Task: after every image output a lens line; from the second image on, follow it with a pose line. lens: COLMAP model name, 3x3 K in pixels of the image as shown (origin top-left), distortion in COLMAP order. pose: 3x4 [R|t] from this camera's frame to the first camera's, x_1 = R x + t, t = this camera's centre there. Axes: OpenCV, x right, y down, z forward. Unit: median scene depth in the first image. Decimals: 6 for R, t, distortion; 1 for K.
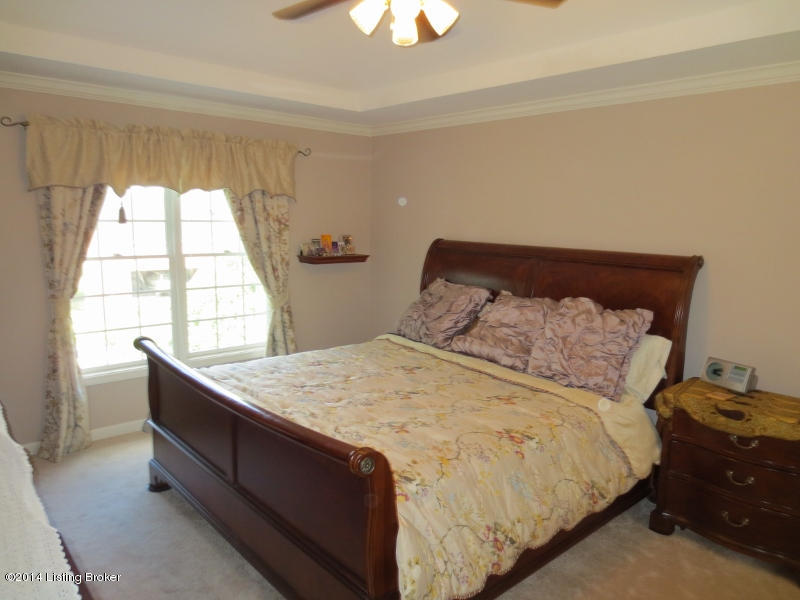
lens RADIAL K [[574.3, 0, 400.0], [0, 574.3, 300.0], [0, 0, 1]] dist [-0.006875, -0.002415]
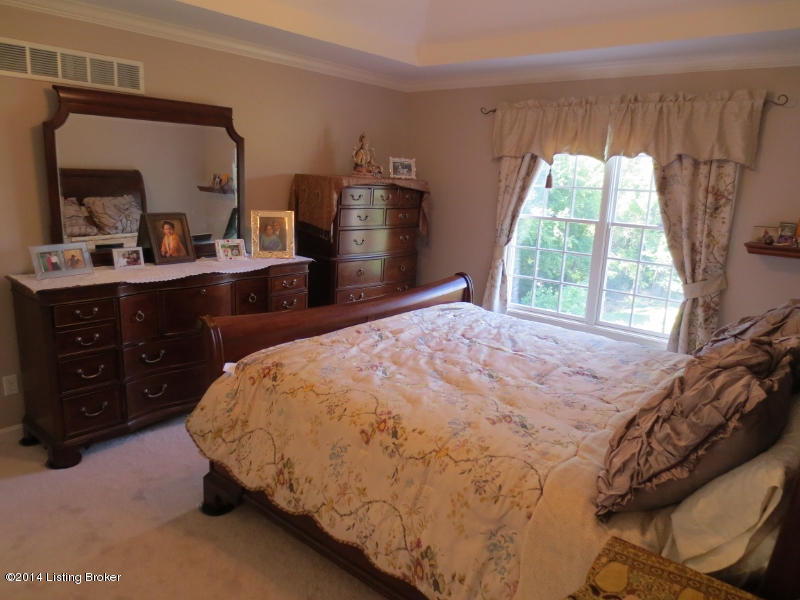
lens RADIAL K [[582.1, 0, 400.0], [0, 582.1, 300.0], [0, 0, 1]] dist [-0.040622, -0.000423]
pose [[0.150460, 0.187725, -0.970629, 0.662451], [-0.190921, 0.968841, 0.157784, -0.045651], [0.970006, 0.161574, 0.181612, 0.569077]]
